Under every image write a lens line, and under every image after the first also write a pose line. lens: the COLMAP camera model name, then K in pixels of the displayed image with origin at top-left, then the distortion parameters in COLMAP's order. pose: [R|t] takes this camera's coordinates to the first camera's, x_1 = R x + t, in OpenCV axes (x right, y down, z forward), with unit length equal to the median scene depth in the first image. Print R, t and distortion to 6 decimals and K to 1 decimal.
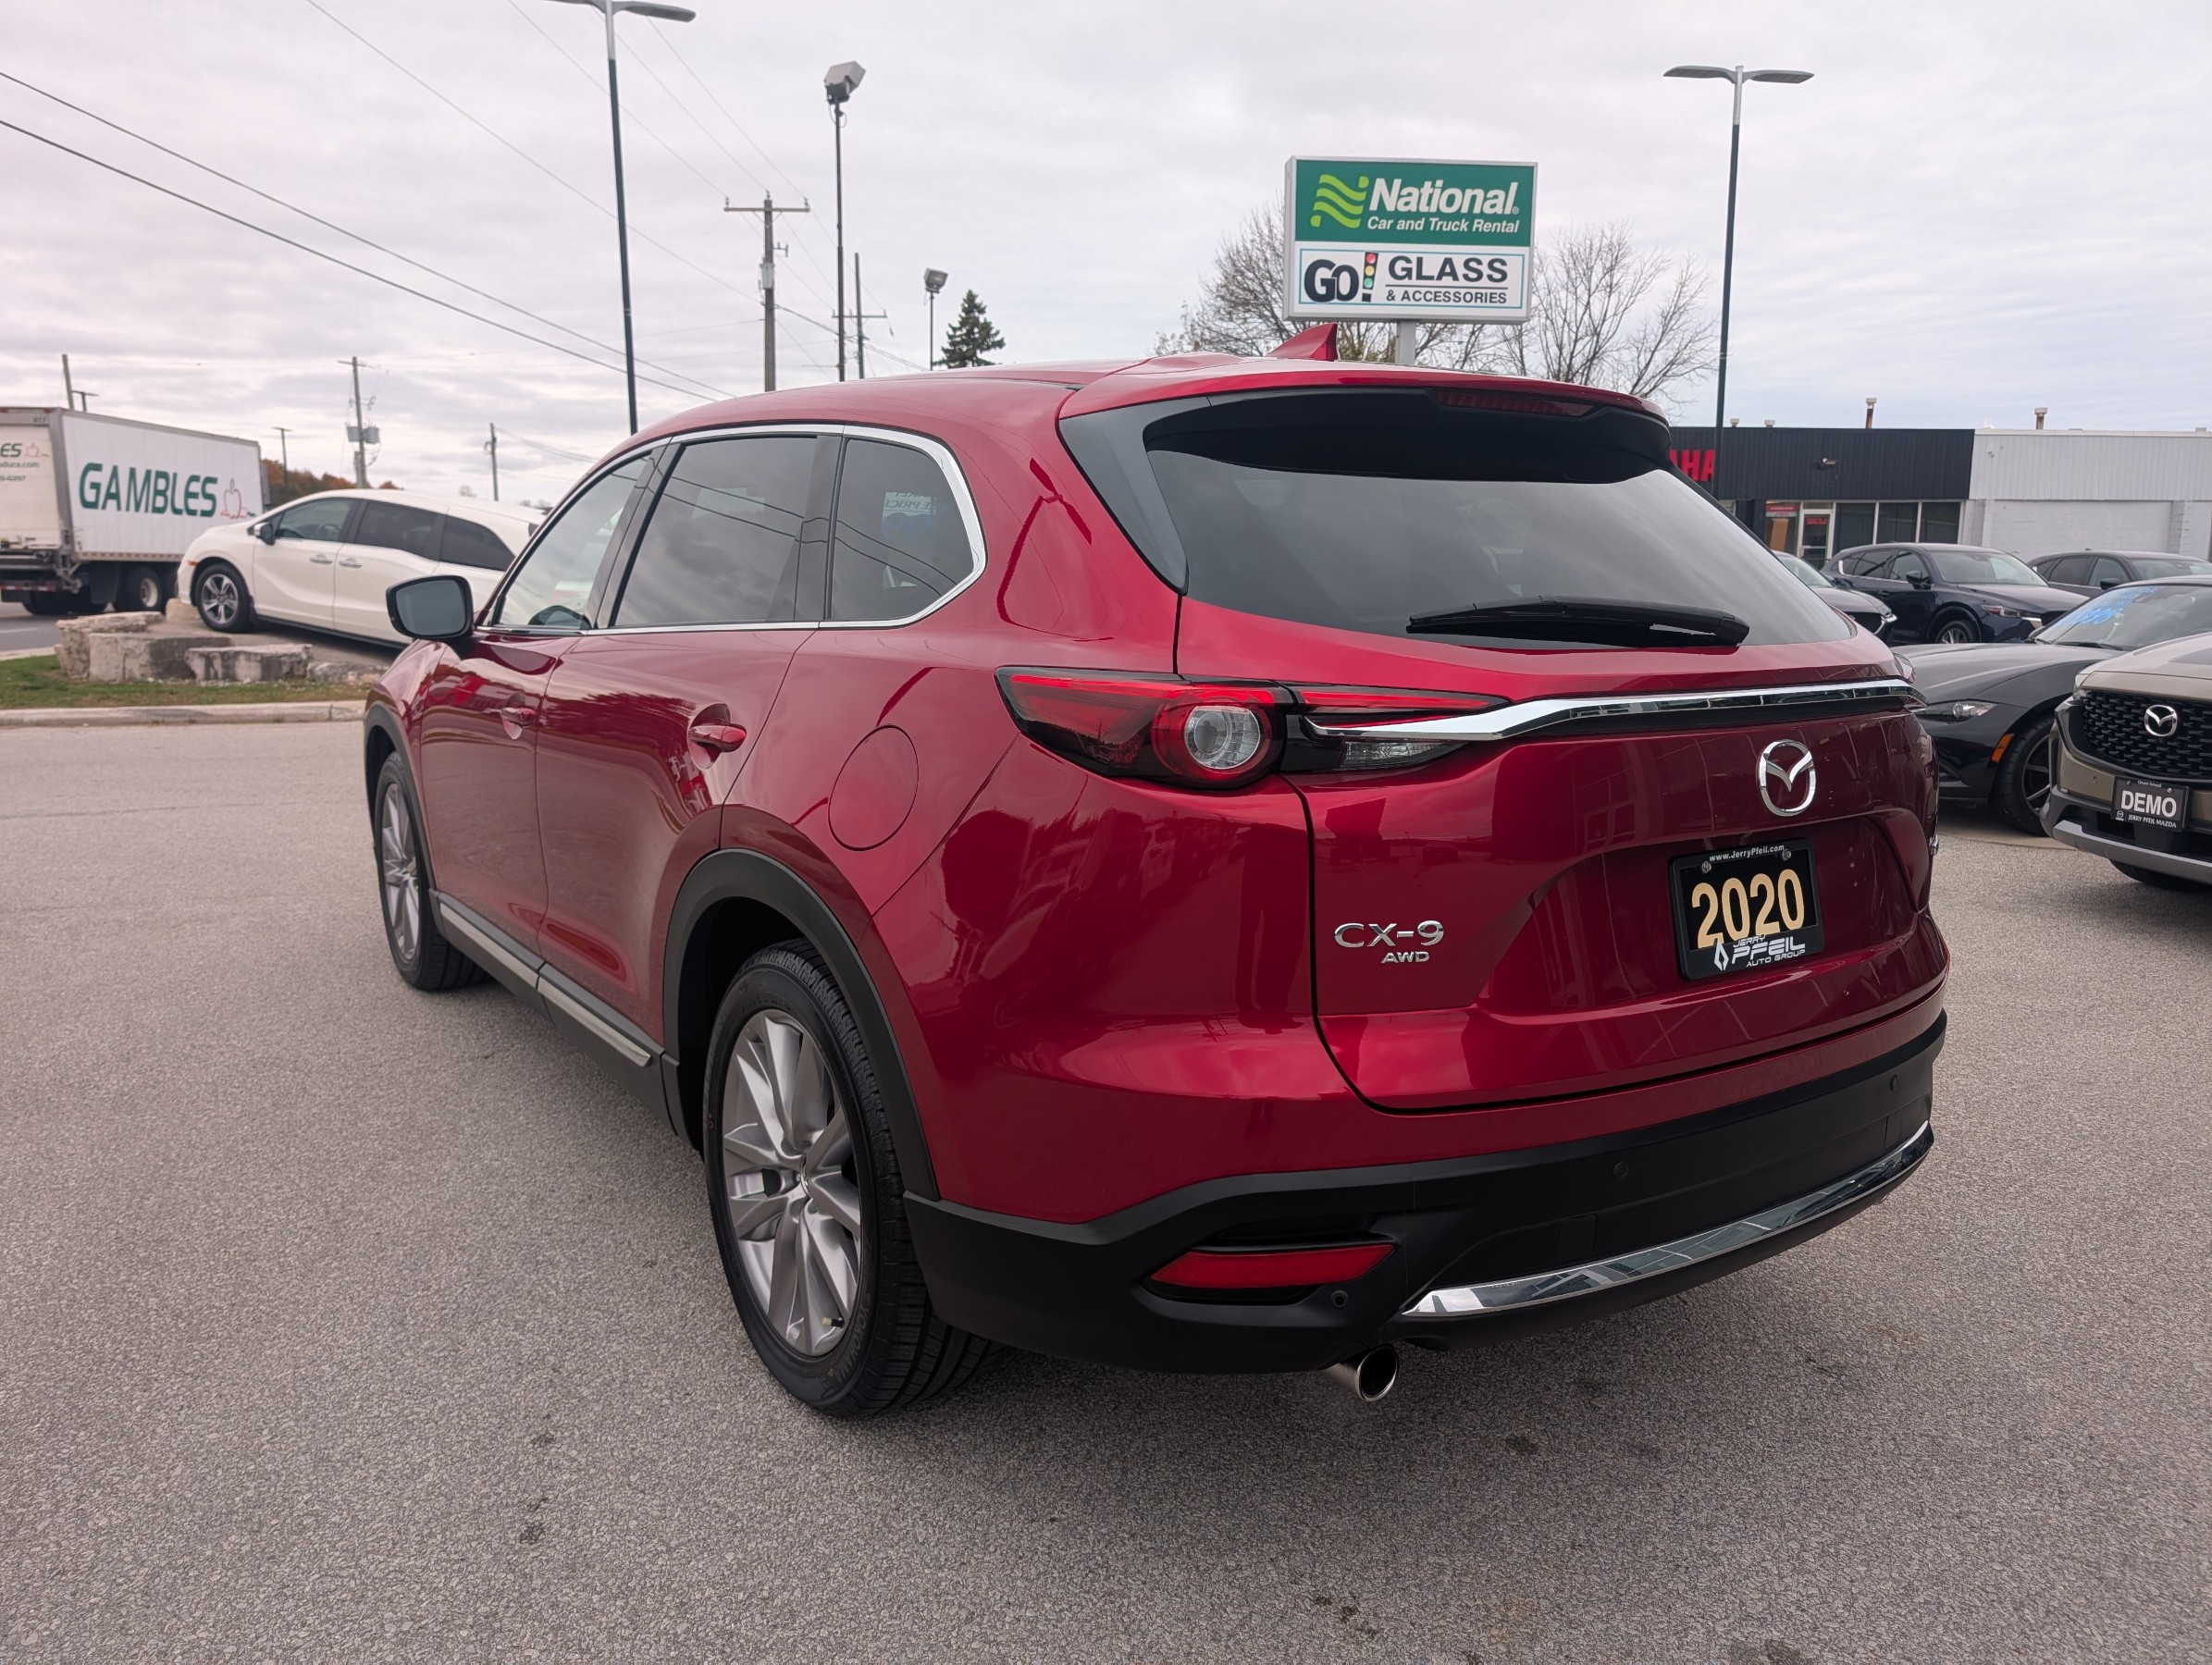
lens RADIAL K [[1585.9, 0, 1088.6], [0, 1585.9, 865.0], [0, 0, 1]] dist [0.011261, -0.005055]
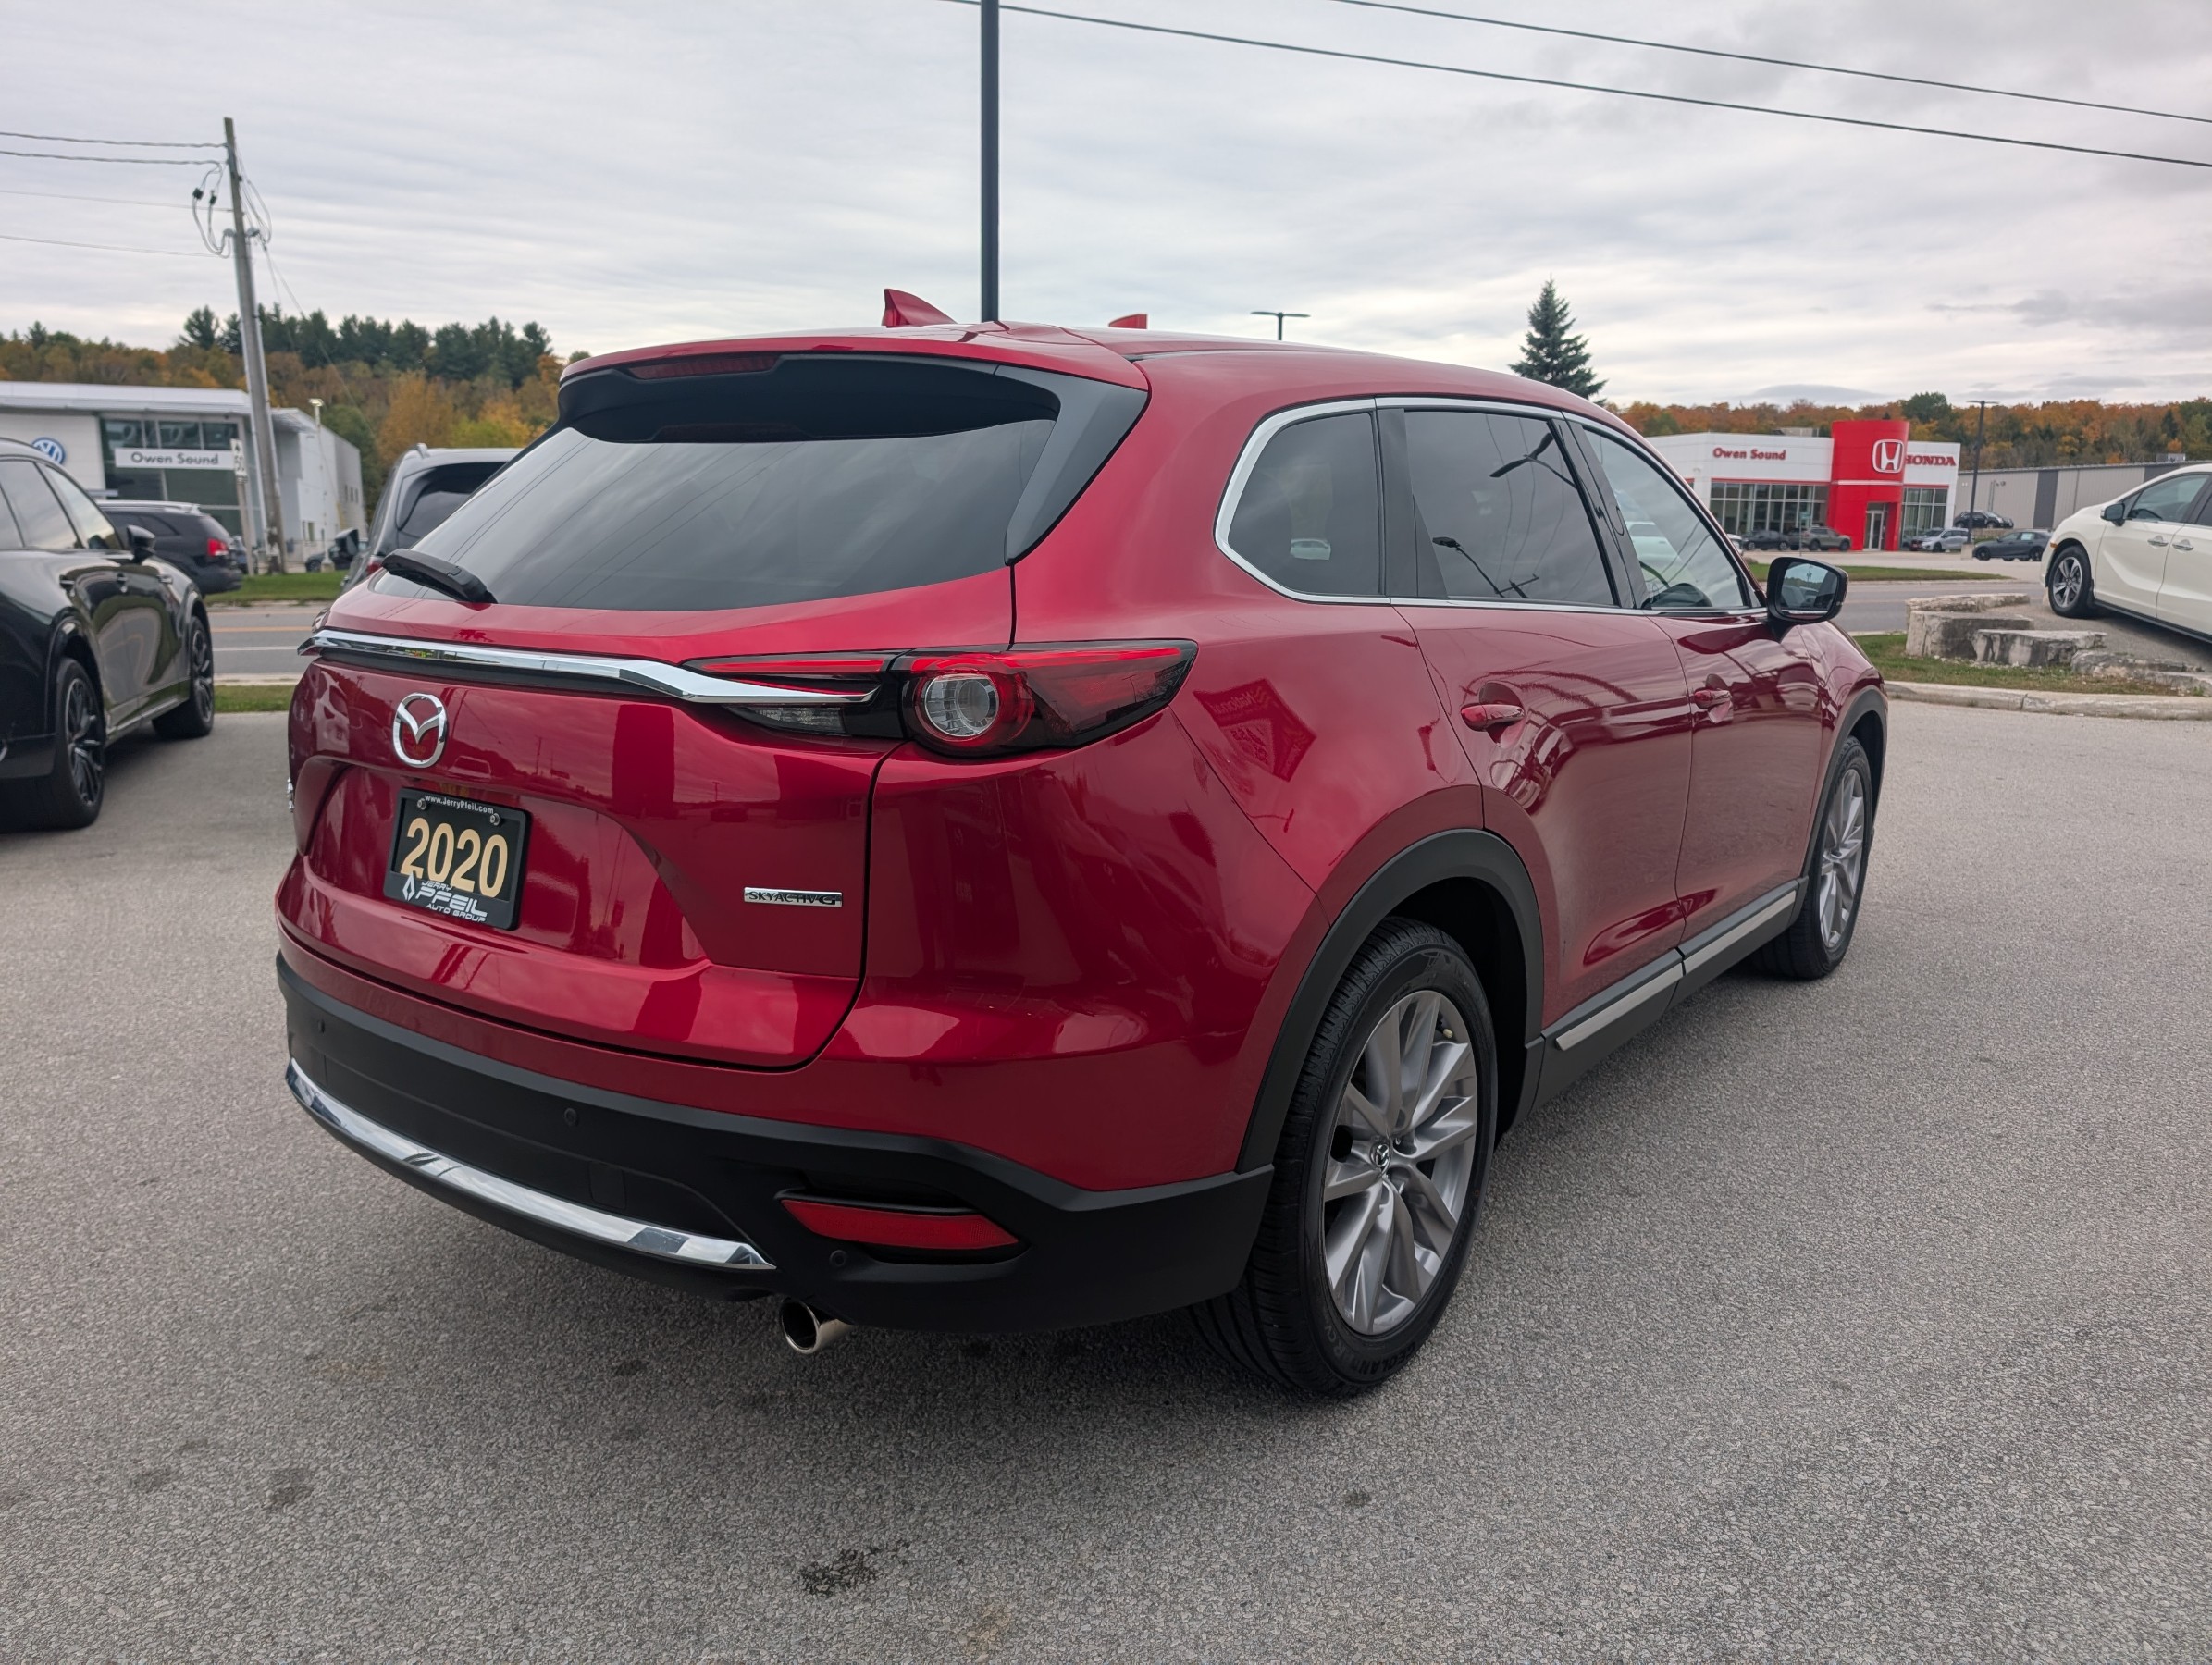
lens RADIAL K [[1617.5, 0, 1116.3], [0, 1617.5, 831.9], [0, 0, 1]] dist [0.006463, 0.000566]
pose [[0.331367, 0.174203, -0.927281, 1.224382], [-0.187288, 0.975394, 0.116314, -0.153400], [0.924727, 0.135126, 0.355839, 0.818232]]
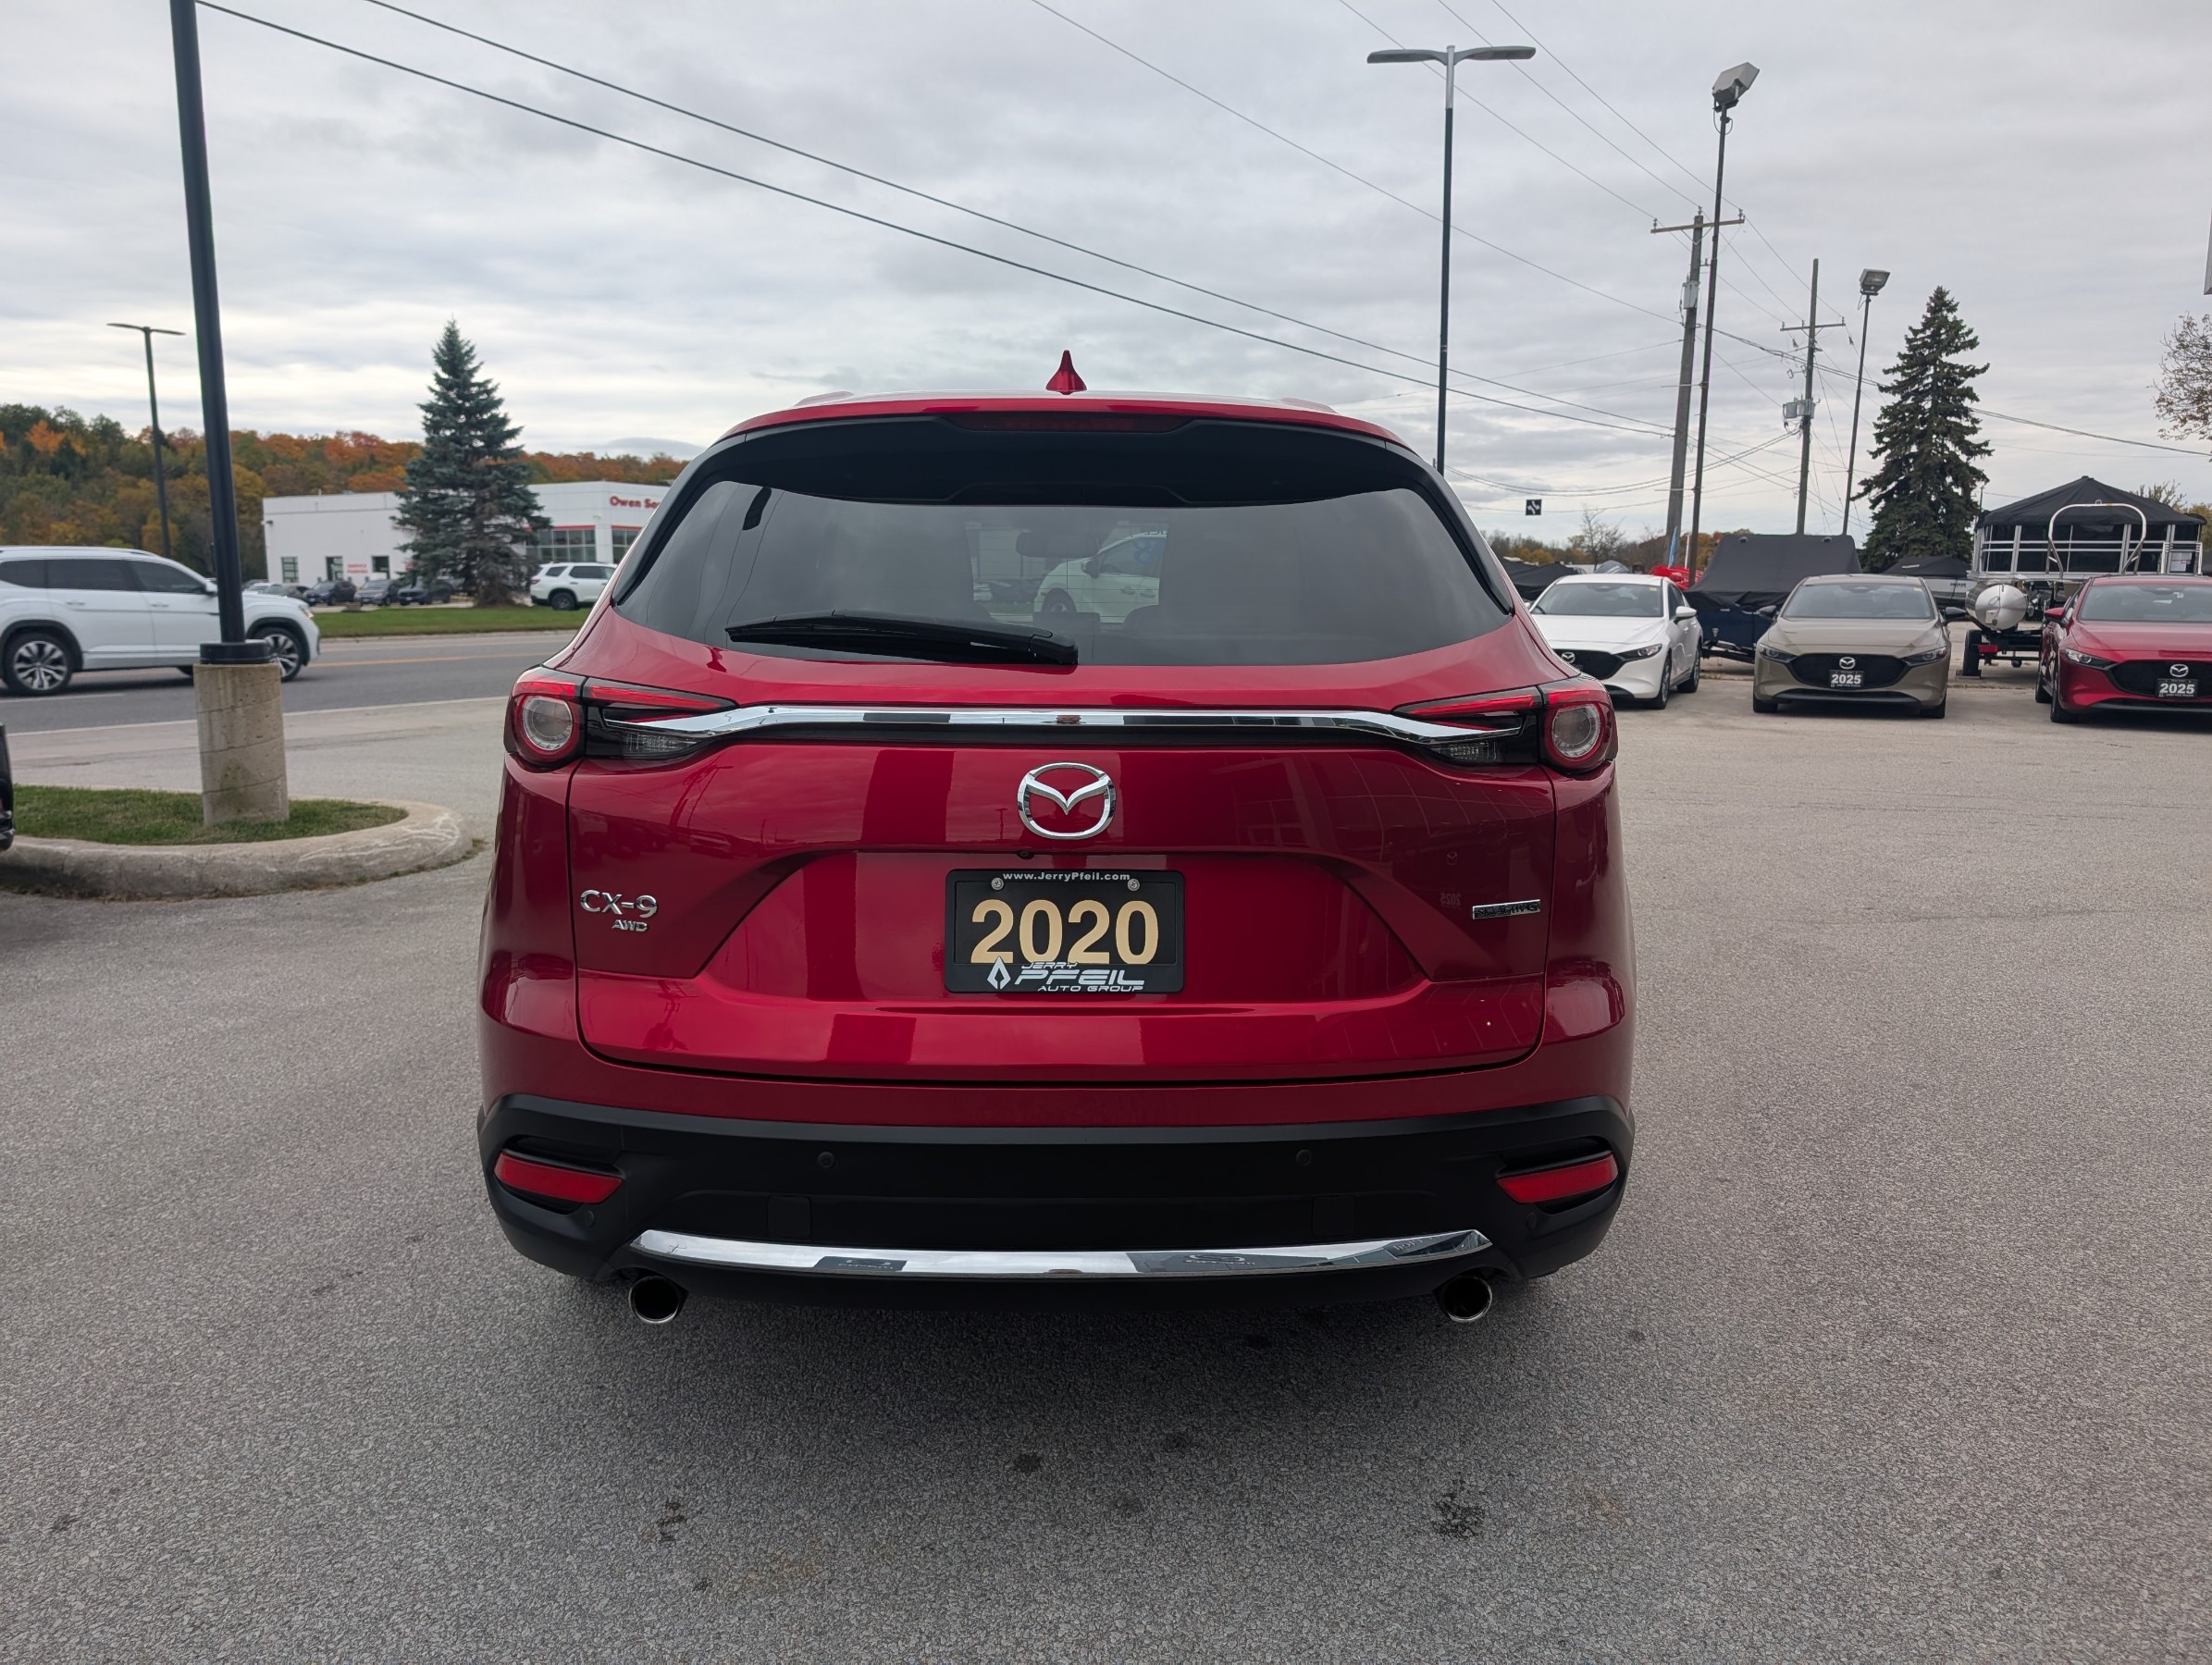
lens RADIAL K [[1617.5, 0, 1116.3], [0, 1617.5, 831.9], [0, 0, 1]] dist [0.006463, 0.000566]
pose [[0.852735, 0.080842, -0.516050, 0.760943], [-0.101397, 0.994777, -0.011715, -0.020955], [0.512408, 0.062316, 0.856478, 0.130674]]
